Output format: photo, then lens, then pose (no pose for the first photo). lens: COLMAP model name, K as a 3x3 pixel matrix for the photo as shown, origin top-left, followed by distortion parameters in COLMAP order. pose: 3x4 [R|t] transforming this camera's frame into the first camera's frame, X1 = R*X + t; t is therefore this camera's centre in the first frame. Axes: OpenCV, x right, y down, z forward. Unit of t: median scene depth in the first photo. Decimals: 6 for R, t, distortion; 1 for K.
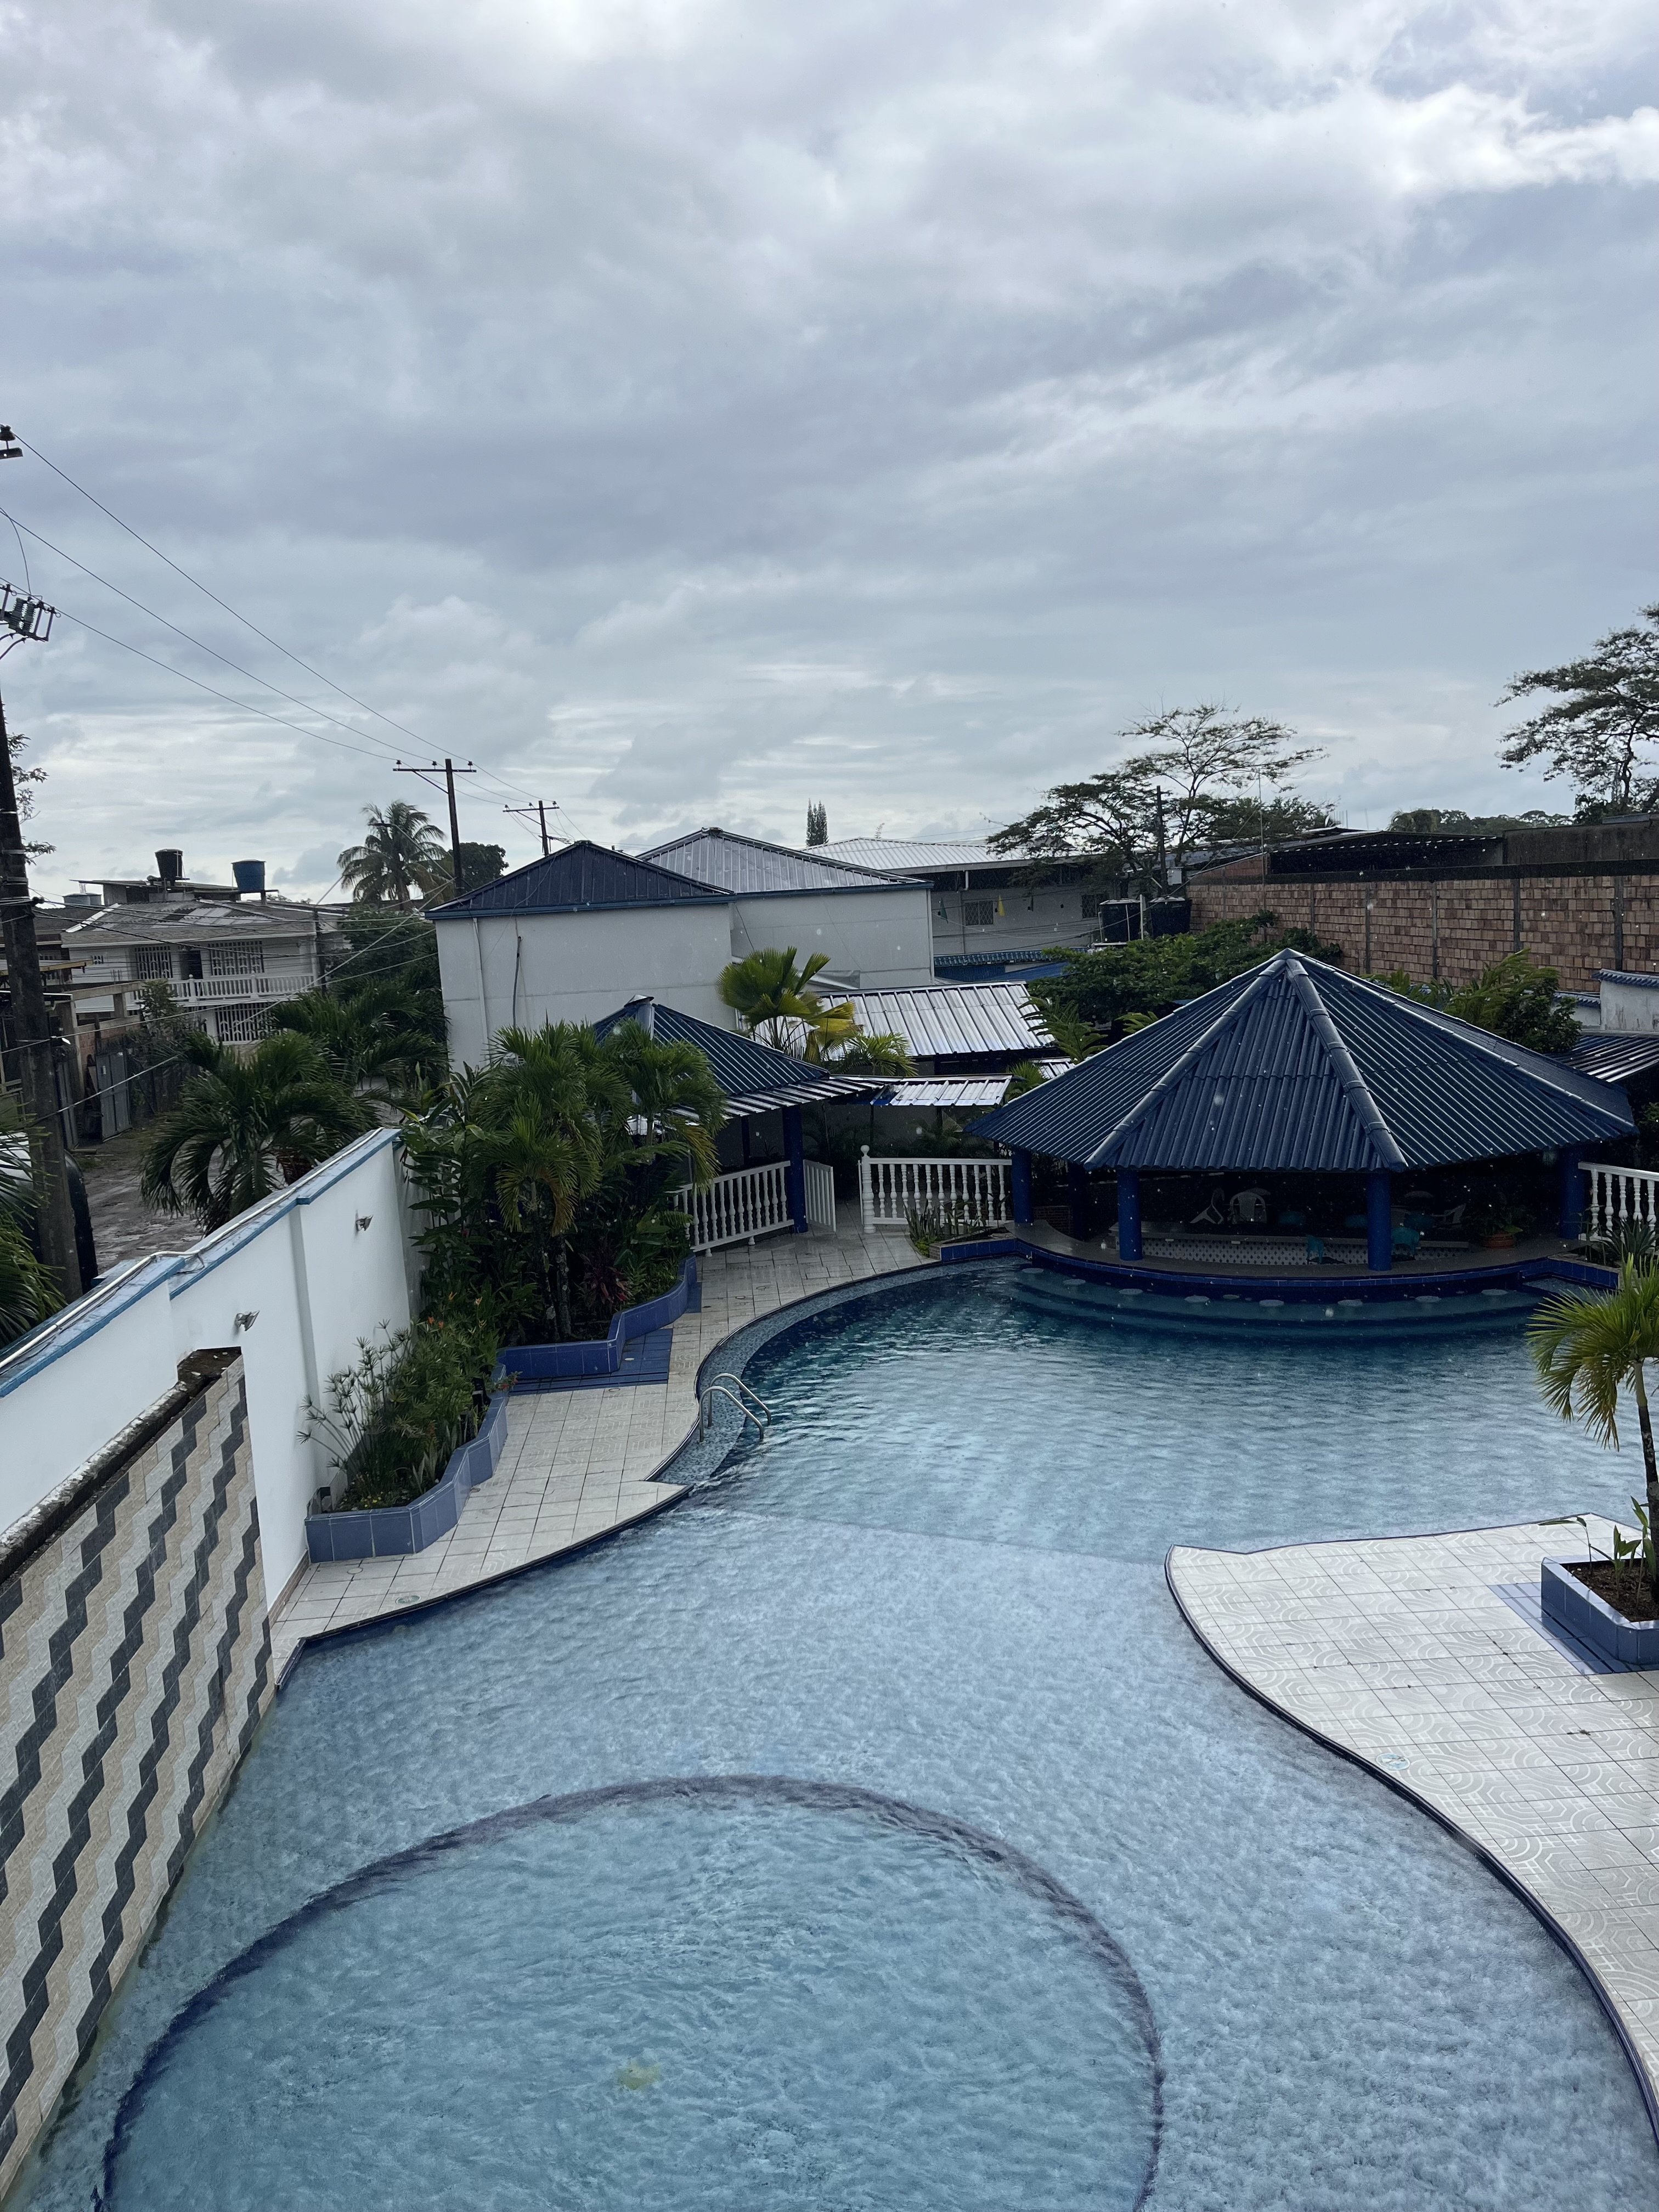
lens RADIAL K [[1667.3, 0, 829.3], [0, 1667.3, 1104.6], [0, 0, 1]] dist [0.009431, 0.001481]
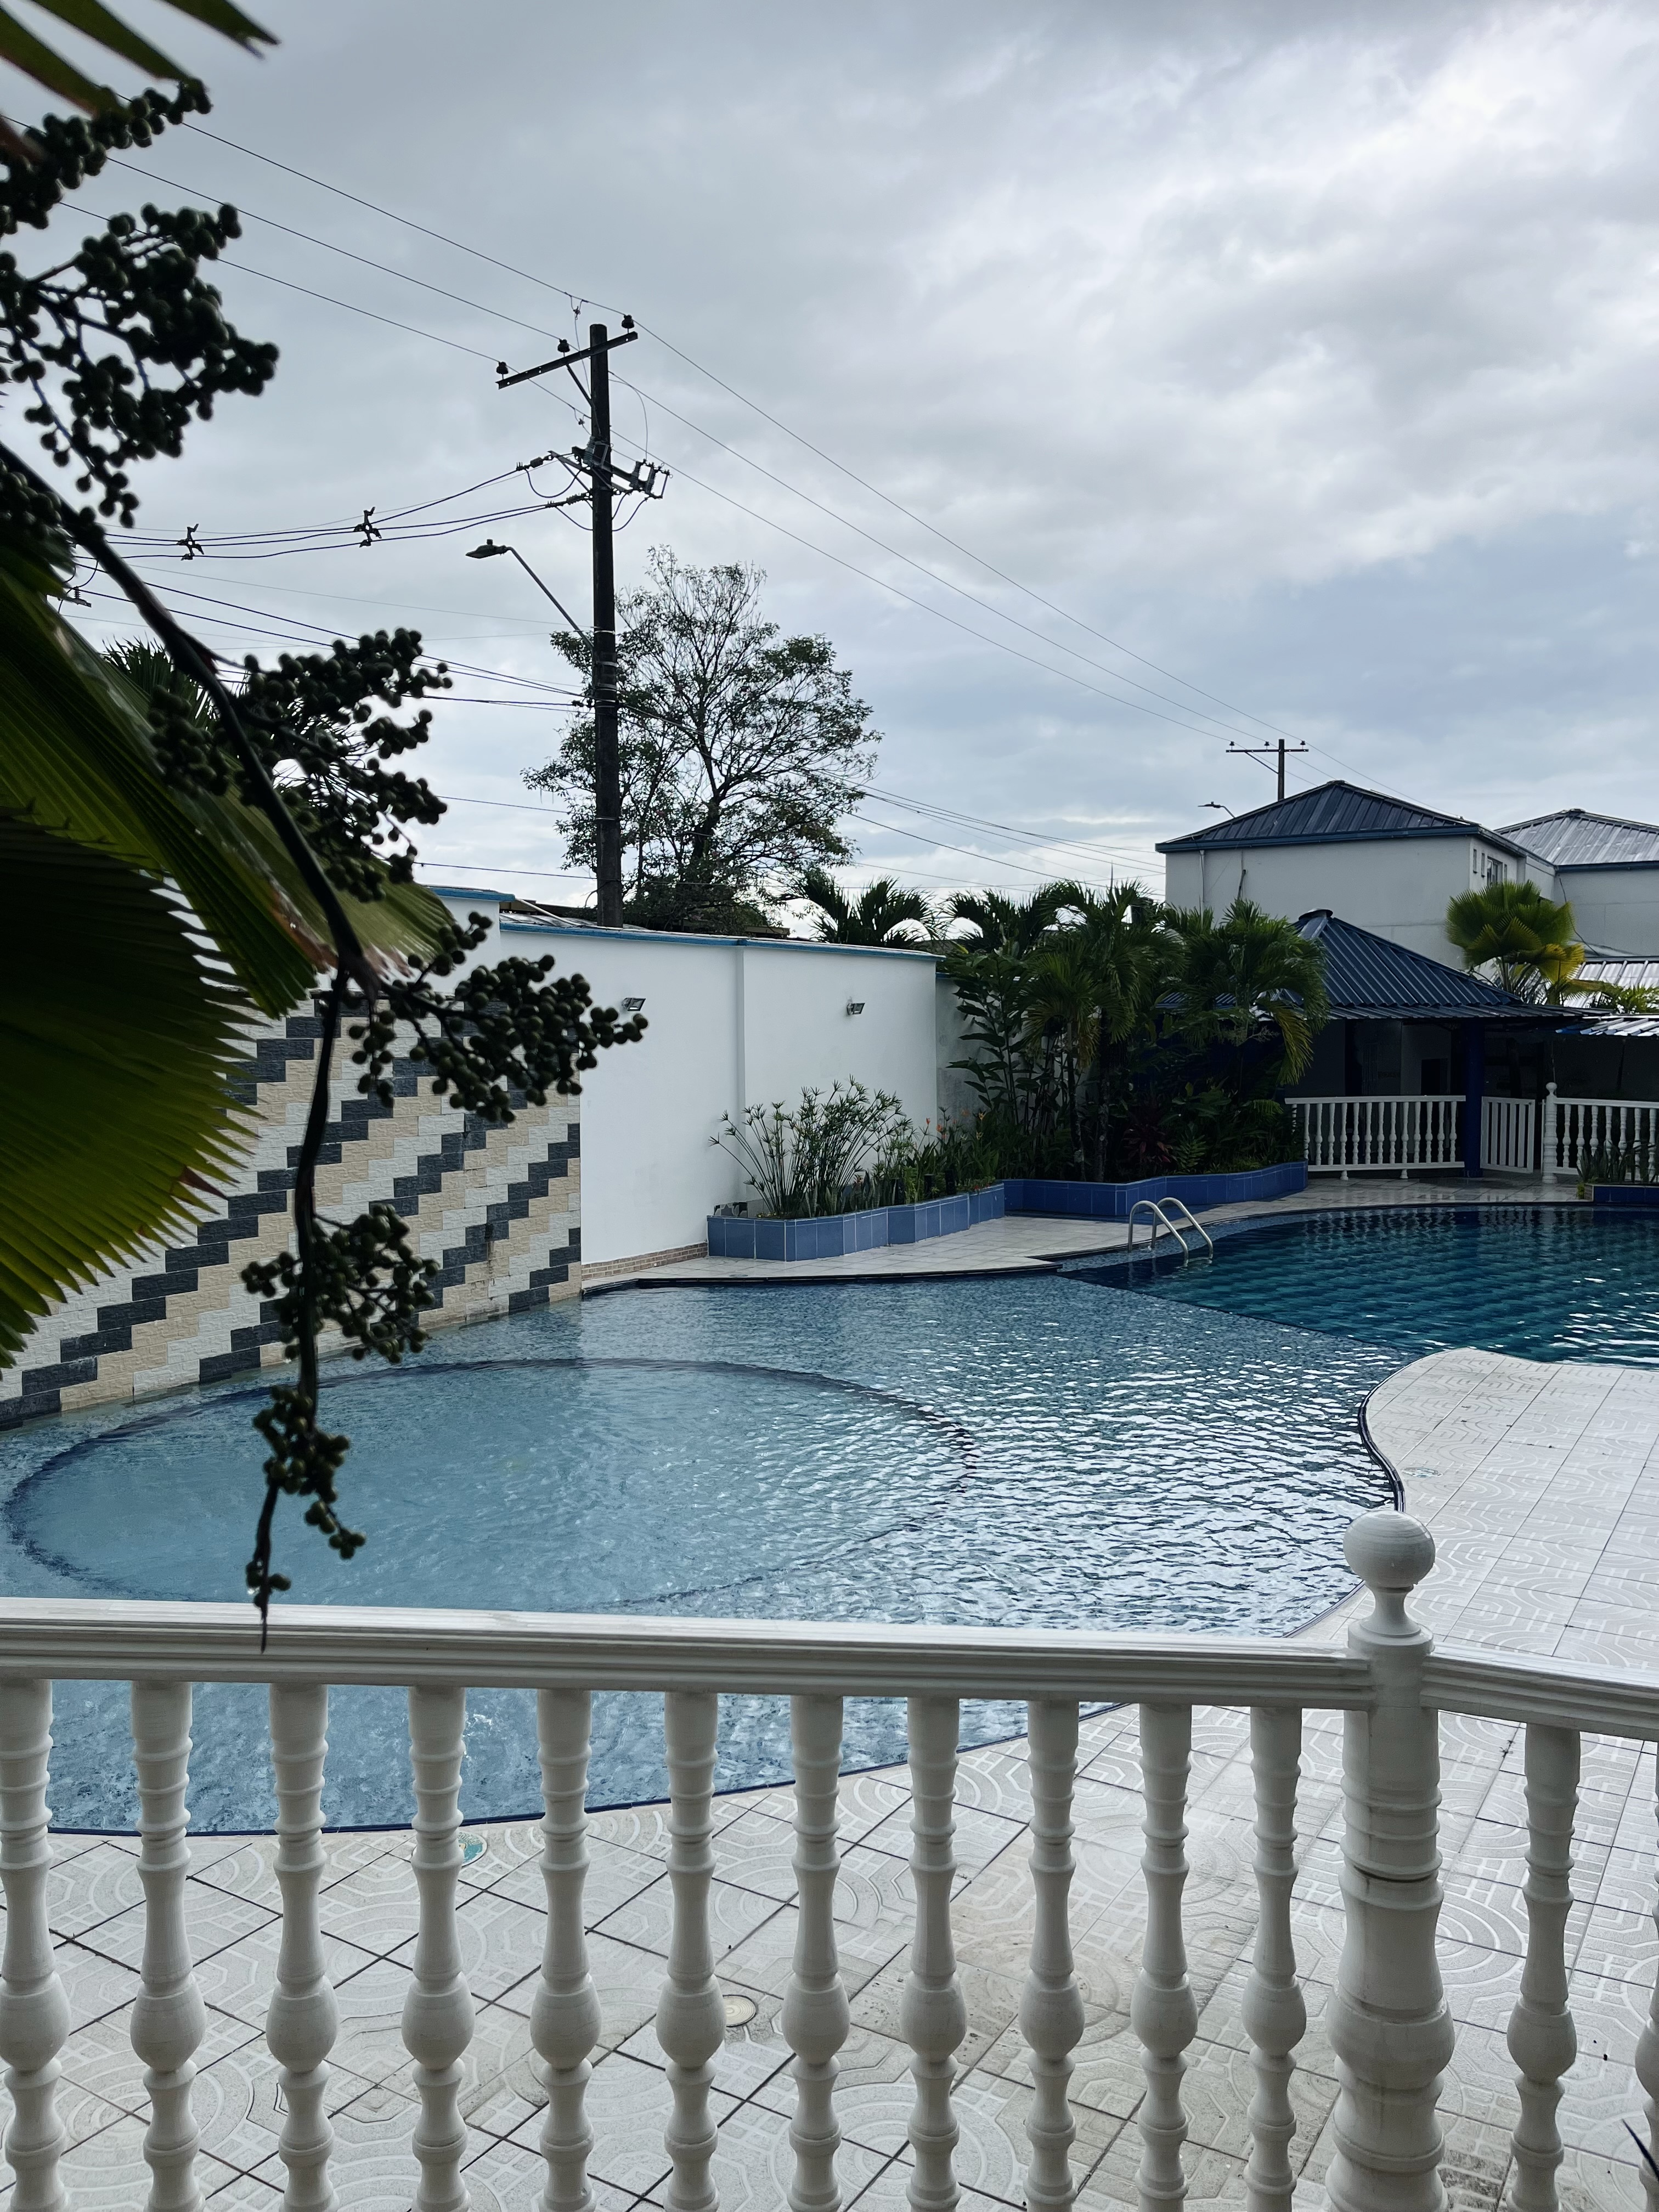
lens RADIAL K [[1667.3, 0, 824.1], [0, 1667.3, 1104.6], [0, 0, 1]] dist [0.009431, 0.001481]
pose [[0.807198, 0.083572, -0.584334, 0.225351], [-0.124353, 0.991786, -0.029934, 0.109473], [0.577033, 0.096826, 0.810961, 0.073076]]
